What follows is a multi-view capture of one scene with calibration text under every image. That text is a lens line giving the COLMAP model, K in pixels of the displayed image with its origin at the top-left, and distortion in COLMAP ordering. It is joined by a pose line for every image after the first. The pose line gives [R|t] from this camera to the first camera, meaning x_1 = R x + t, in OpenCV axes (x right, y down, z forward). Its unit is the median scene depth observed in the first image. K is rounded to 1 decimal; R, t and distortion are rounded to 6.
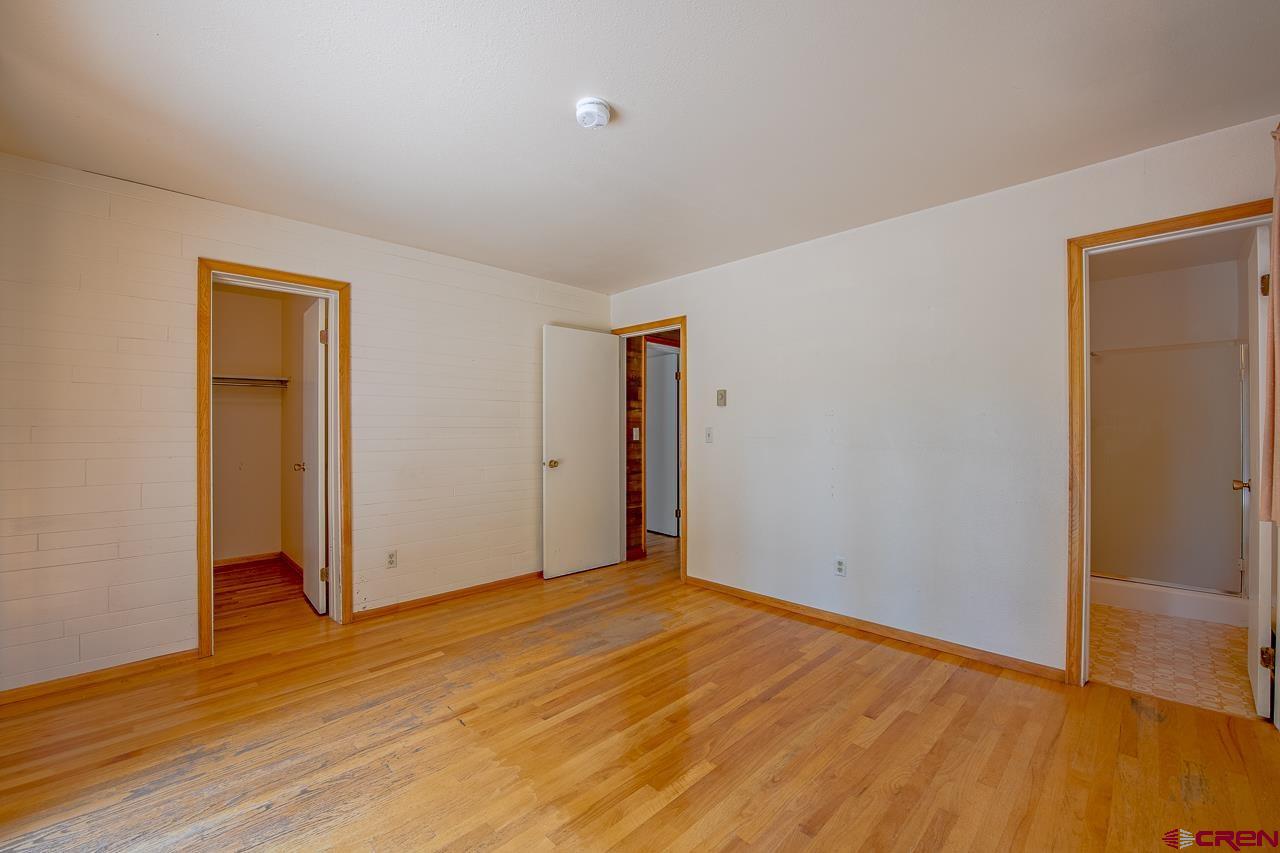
lens RADIAL K [[517.4, 0, 641.9], [0, 517.4, 427.3], [0, 0, 1]] dist [-0.017579, -0.000876]
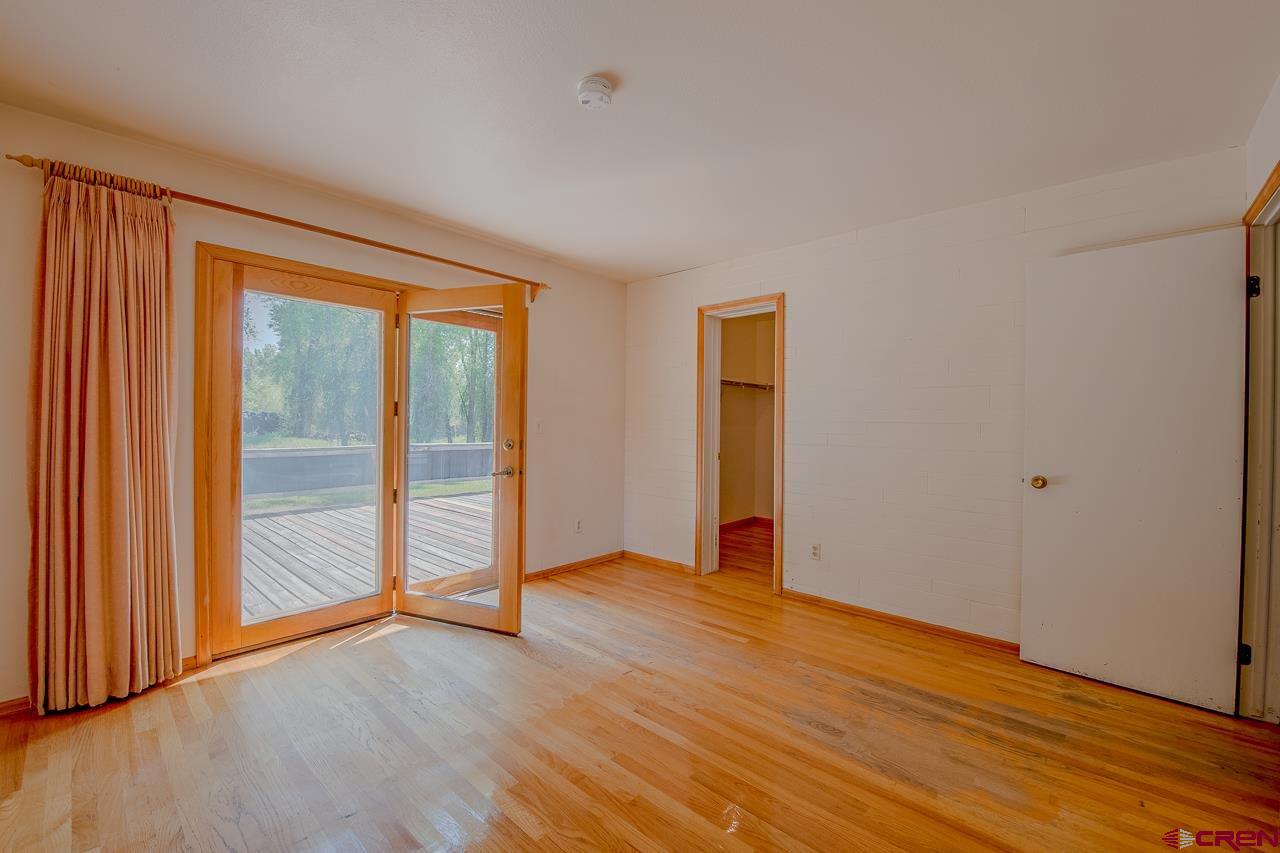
lens RADIAL K [[517.4, 0, 644.9], [0, 517.4, 424.3], [0, 0, 1]] dist [-0.017579, -0.000876]
pose [[0.058534, 0.009152, -0.998243, 0.624914], [-0.009317, 0.999919, 0.008621, -0.000049], [0.998242, 0.008796, 0.058614, 0.737531]]
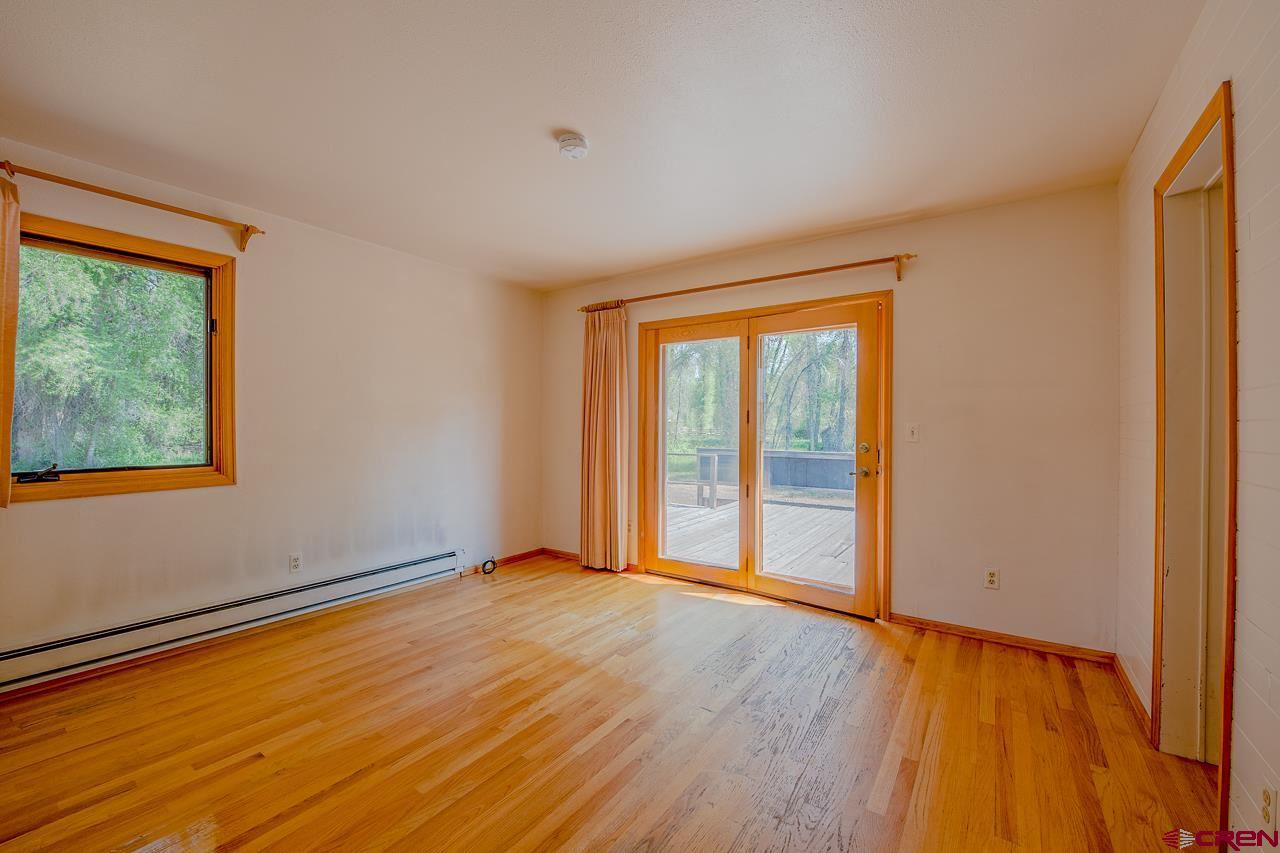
lens RADIAL K [[517.4, 0, 640.5], [0, 517.4, 422.5], [0, 0, 1]] dist [-0.017579, -0.000876]
pose [[-0.982393, -0.000692, -0.186826, -0.020648], [0.000520, 0.999979, -0.006441, 0.003565], [0.186827, -0.006425, -0.982372, 1.524055]]
